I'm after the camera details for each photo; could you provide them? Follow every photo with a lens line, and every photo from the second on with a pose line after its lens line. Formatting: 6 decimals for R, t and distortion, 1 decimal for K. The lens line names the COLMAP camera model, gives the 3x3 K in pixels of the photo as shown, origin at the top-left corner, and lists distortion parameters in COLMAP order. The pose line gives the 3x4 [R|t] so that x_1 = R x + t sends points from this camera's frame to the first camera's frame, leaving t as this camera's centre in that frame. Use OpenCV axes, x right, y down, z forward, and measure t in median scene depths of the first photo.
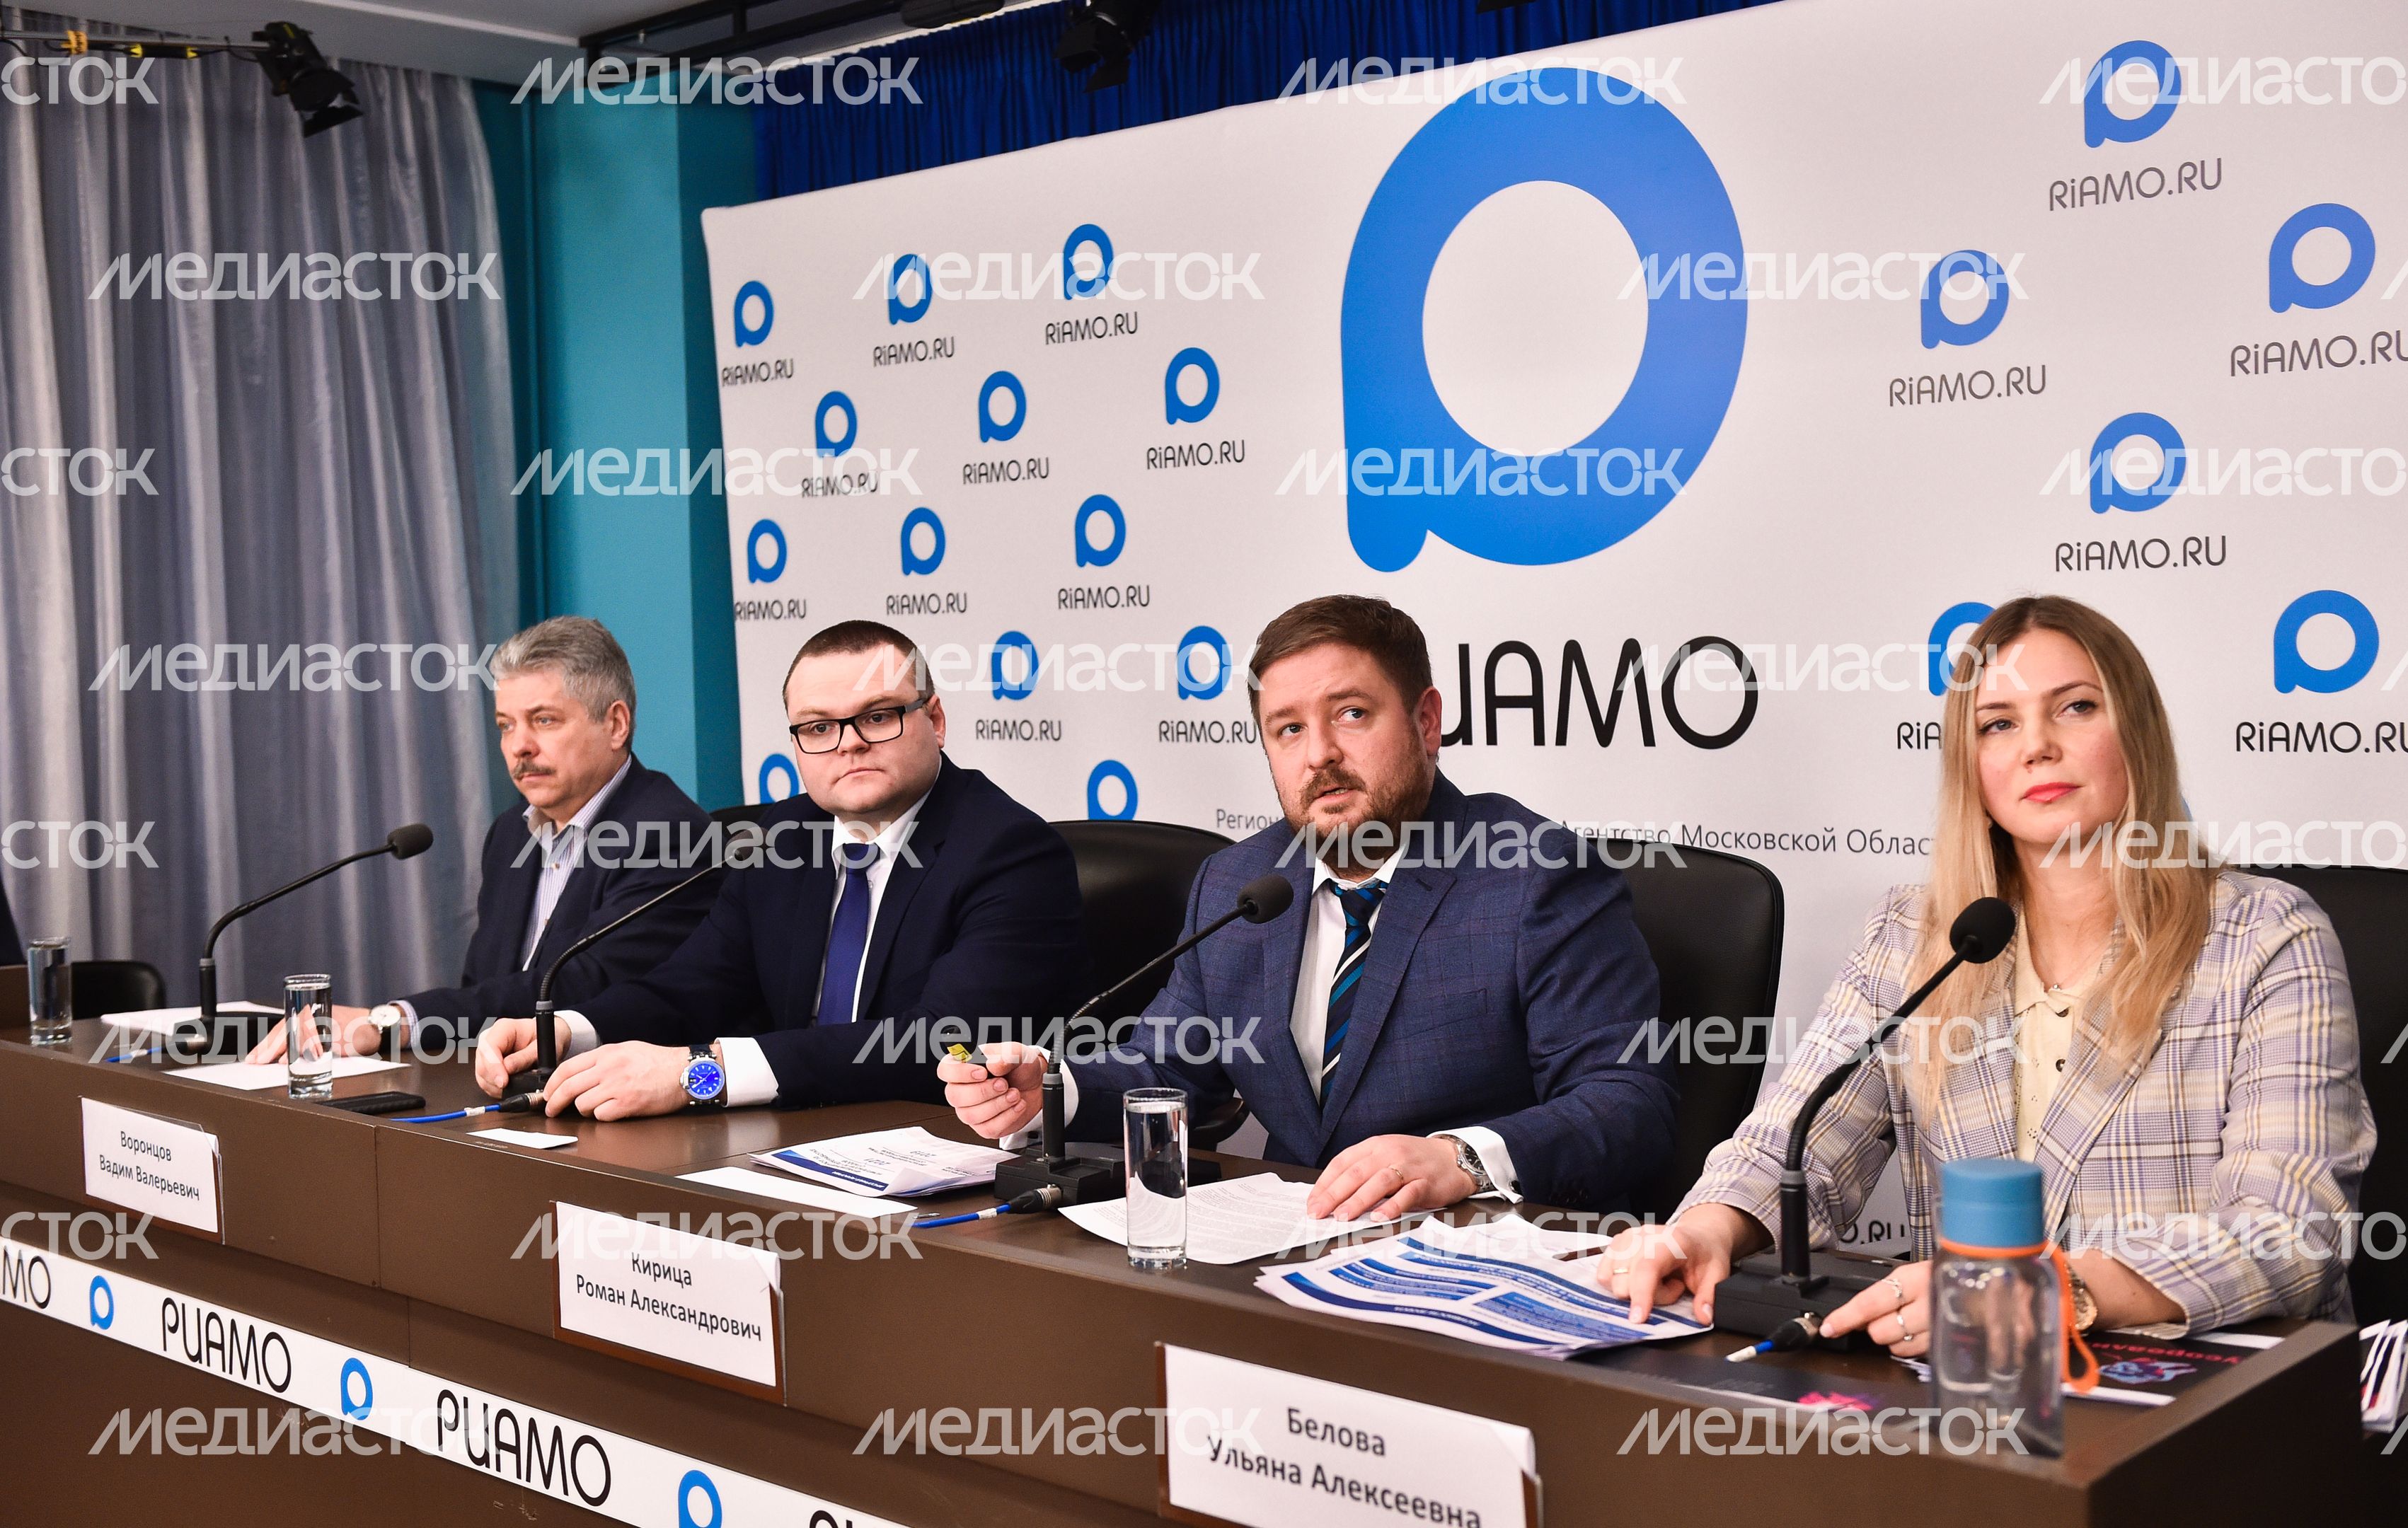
lens RADIAL K [[2676.6, 0, 1204.0], [0, 2676.6, 764.0], [0, 0, 1]] dist [0.007222, 0.002539]
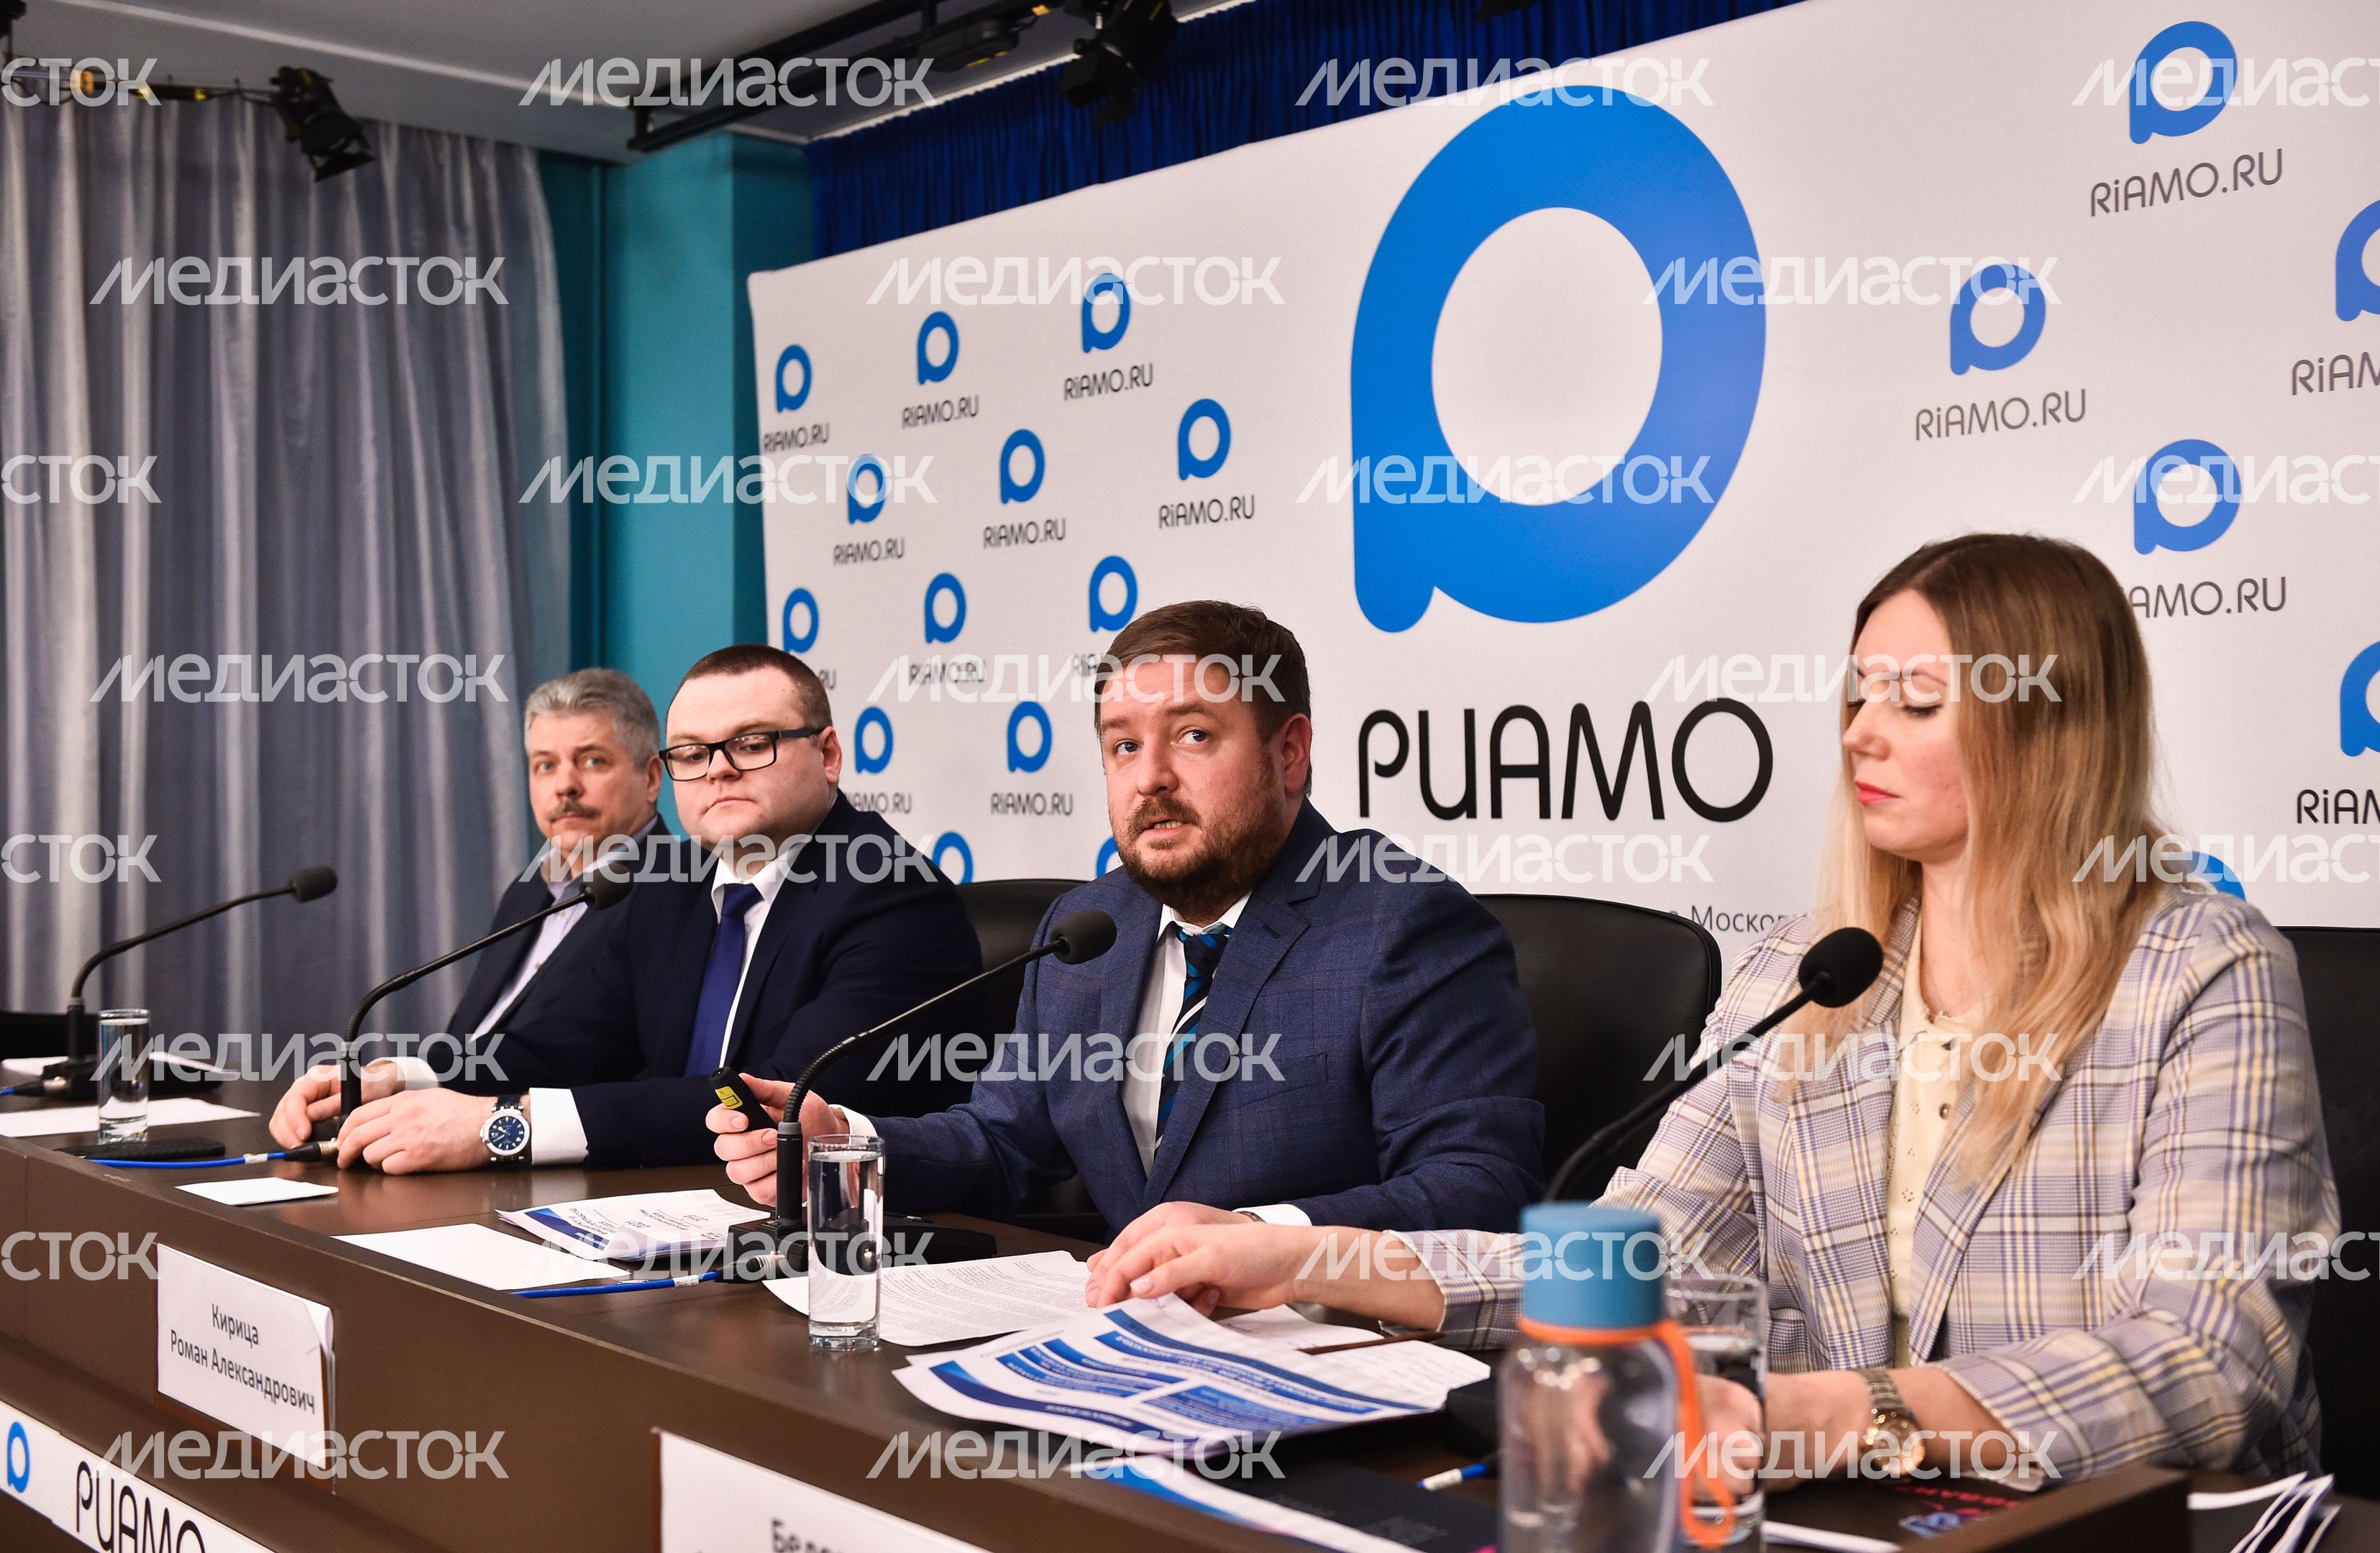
lens RADIAL K [[2582.6, 0, 1188.8], [0, 2582.6, 791.8], [0, 0, 1]] dist [0.003440, 0.018271]
pose [[0.995359, 0.020567, -0.094003, 0.100019], [-0.024627, 0.998804, -0.042241, 0.028032], [0.093021, 0.044360, 0.994675, 0.122668]]
